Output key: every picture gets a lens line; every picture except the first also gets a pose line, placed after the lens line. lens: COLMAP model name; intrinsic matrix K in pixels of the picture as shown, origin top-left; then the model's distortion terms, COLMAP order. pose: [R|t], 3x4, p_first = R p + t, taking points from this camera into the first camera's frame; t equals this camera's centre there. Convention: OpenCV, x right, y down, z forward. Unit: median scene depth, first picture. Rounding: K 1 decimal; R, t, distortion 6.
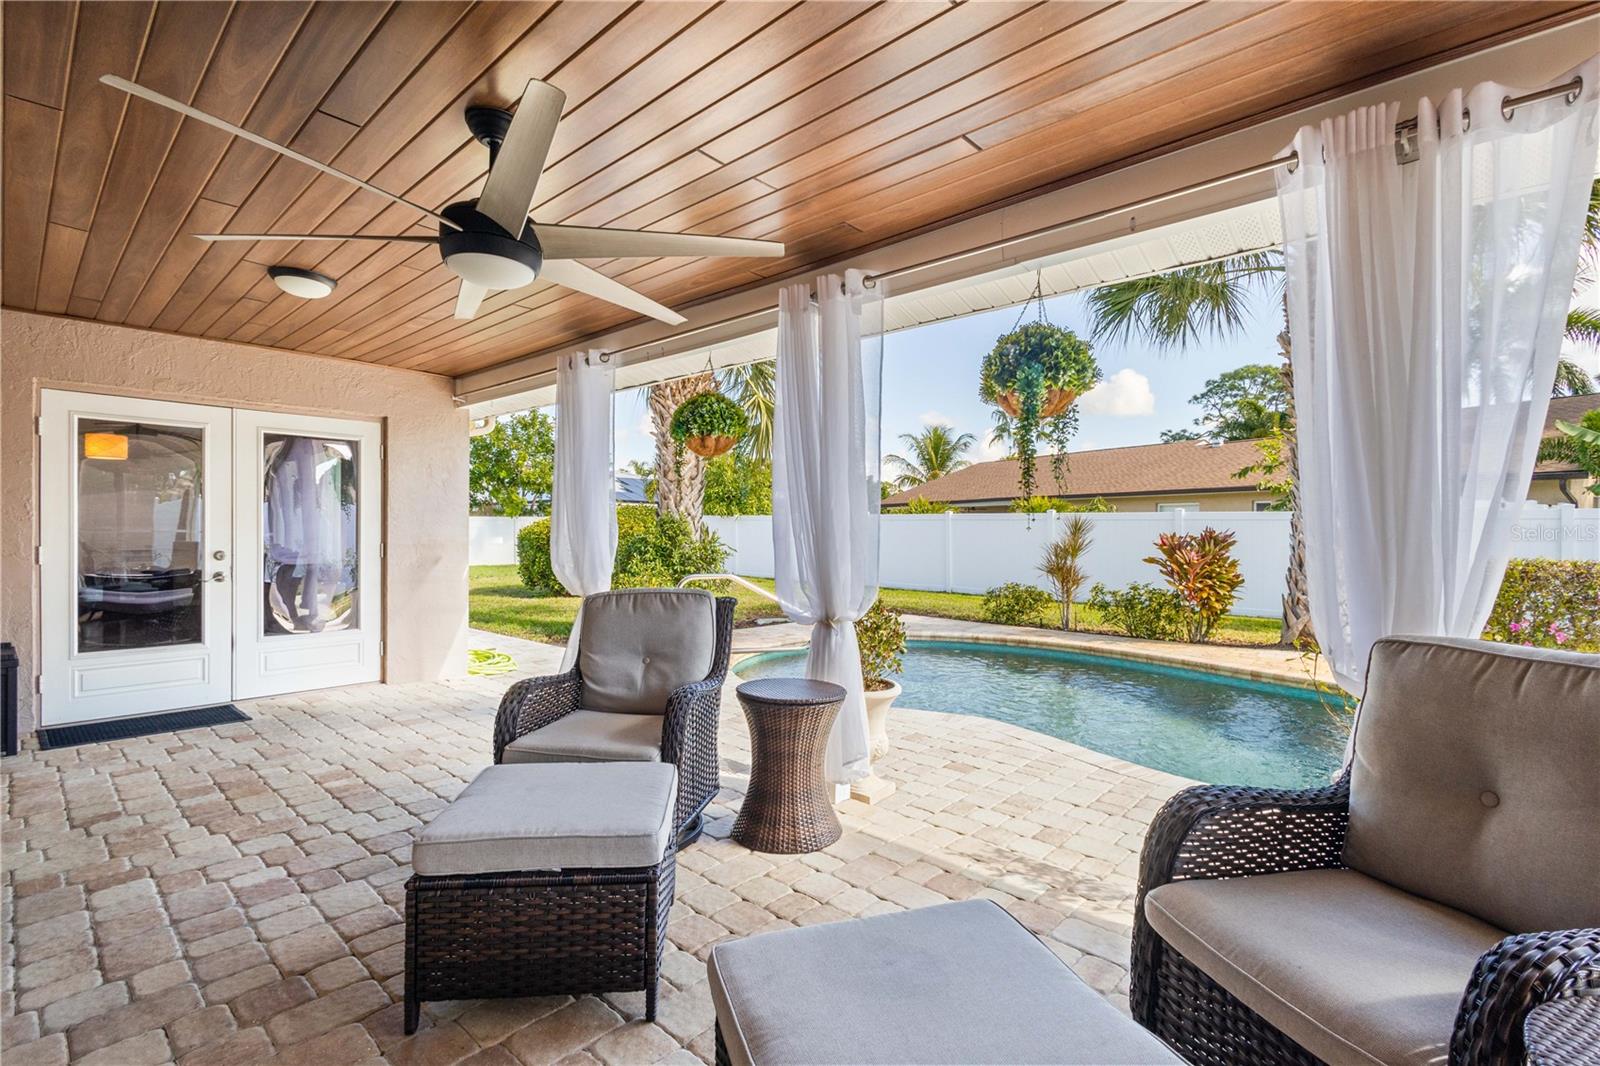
lens RADIAL K [[748.7, 0, 790.5], [0, 748.7, 533.0], [0, 0, 1]] dist [0.003079, -0.000074]
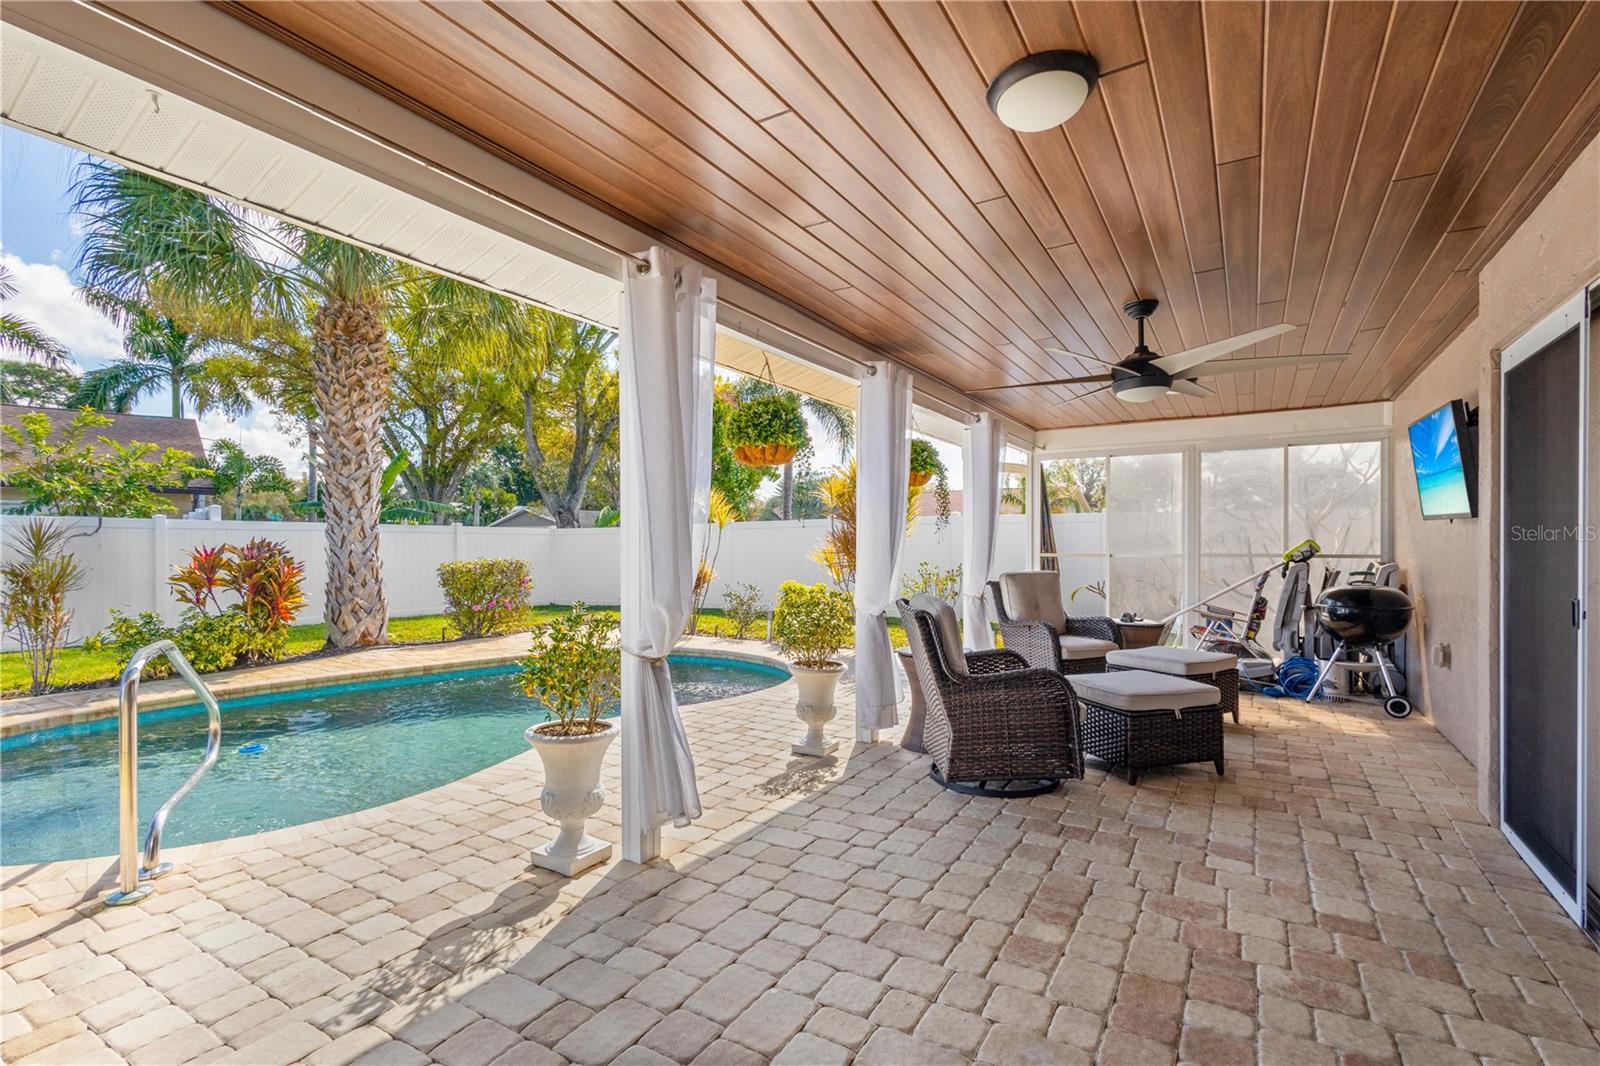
lens RADIAL K [[731.7, 0, 798.9], [0, 731.7, 546.1], [0, 0, 1]] dist [0.001161, -0.000033]
pose [[-0.205482, -0.012705, 0.978579, -1.295295], [0.003938, 0.999897, 0.013808, -0.027453], [-0.978653, 0.006691, -0.205410, 1.460992]]
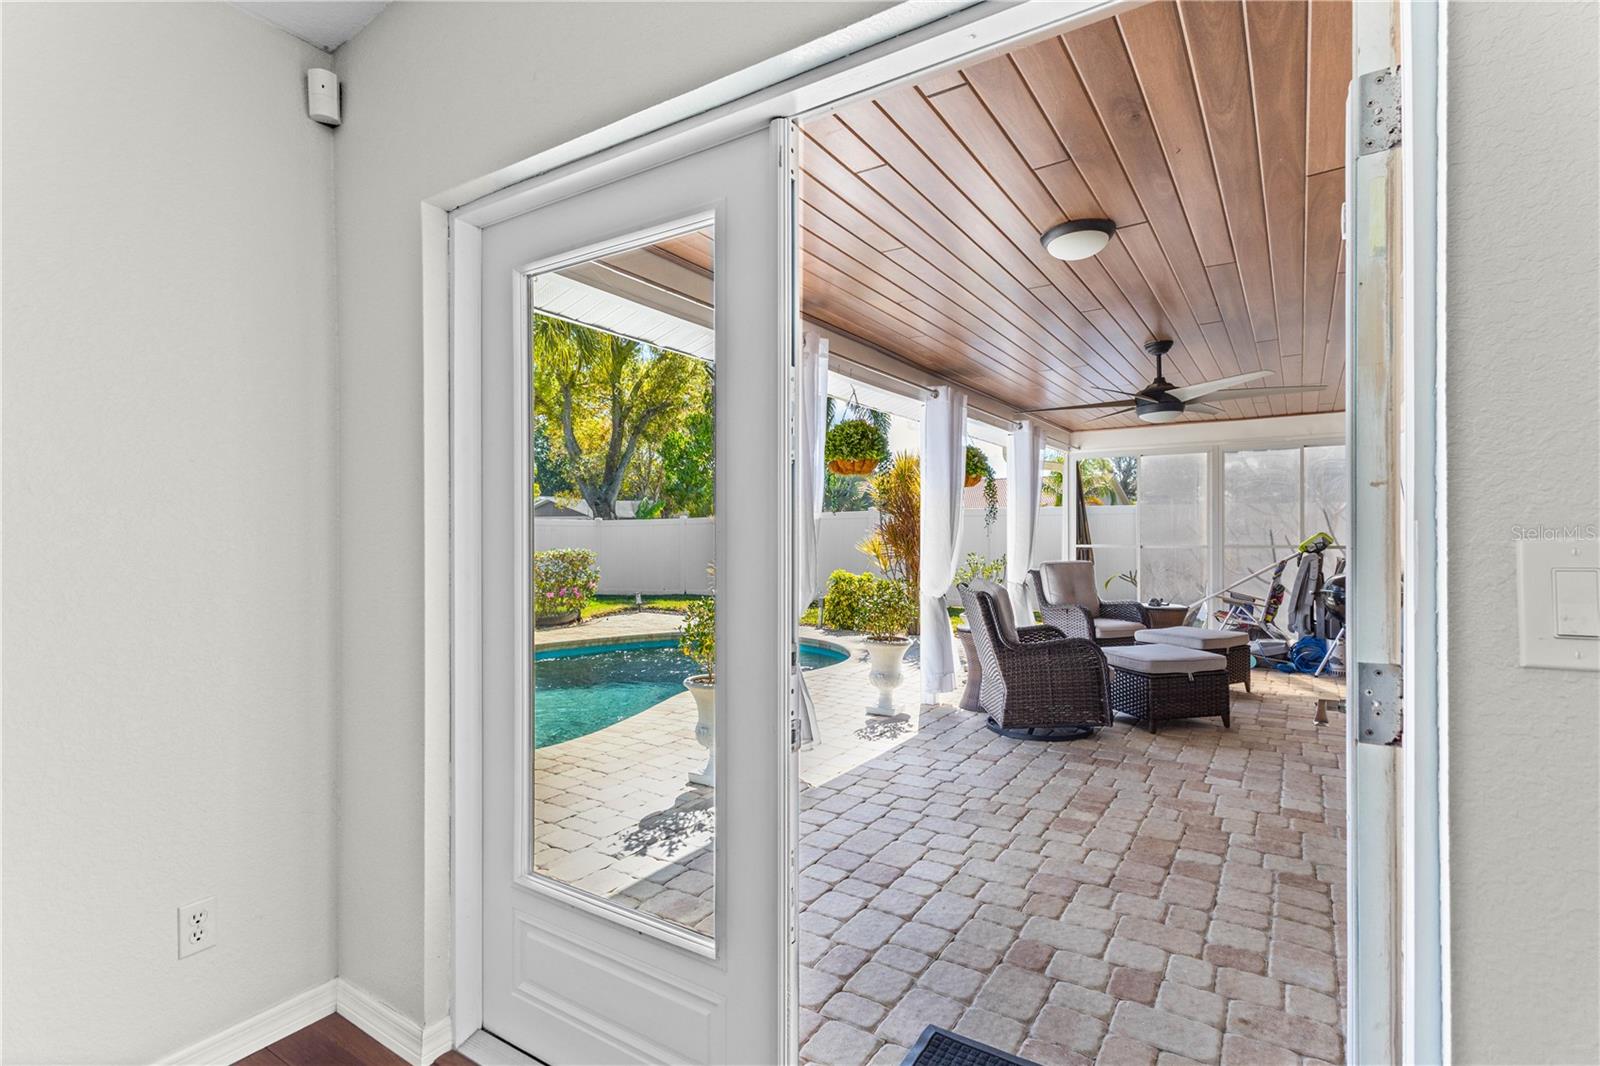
lens RADIAL K [[758.7, 0, 800.0], [0, 758.7, 533.0], [0, 0, 1]] dist [0.000037, 0.000439]
pose [[-0.176917, -0.008055, 0.984193, -1.604178], [0.005911, 0.999940, 0.009246, -0.040319], [-0.984208, 0.007453, -0.176858, 1.644128]]
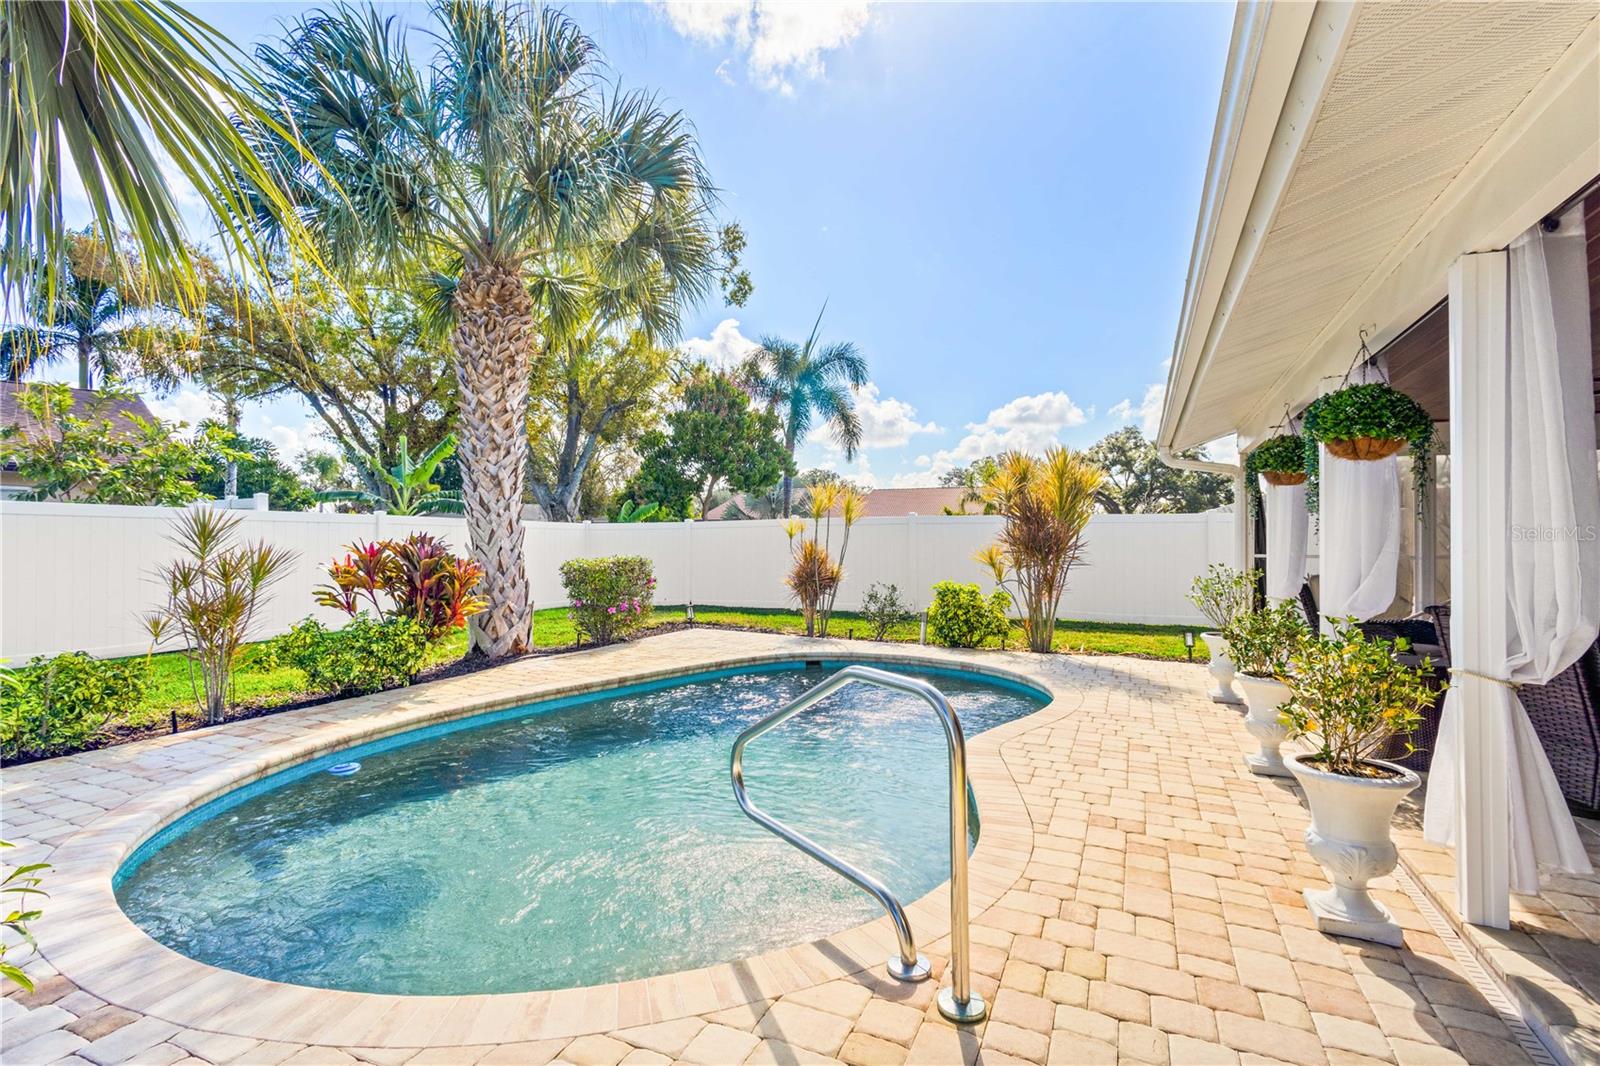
lens RADIAL K [[733.5, 0, 800.0], [0, 733.5, 533.0], [0, 0, 1]] dist [0.002546, 0.000192]
pose [[-0.317521, -0.003218, 0.948246, -0.891756], [-0.004515, 0.999988, 0.001882, -0.035242], [-0.948241, -0.003684, -0.317532, 2.372456]]
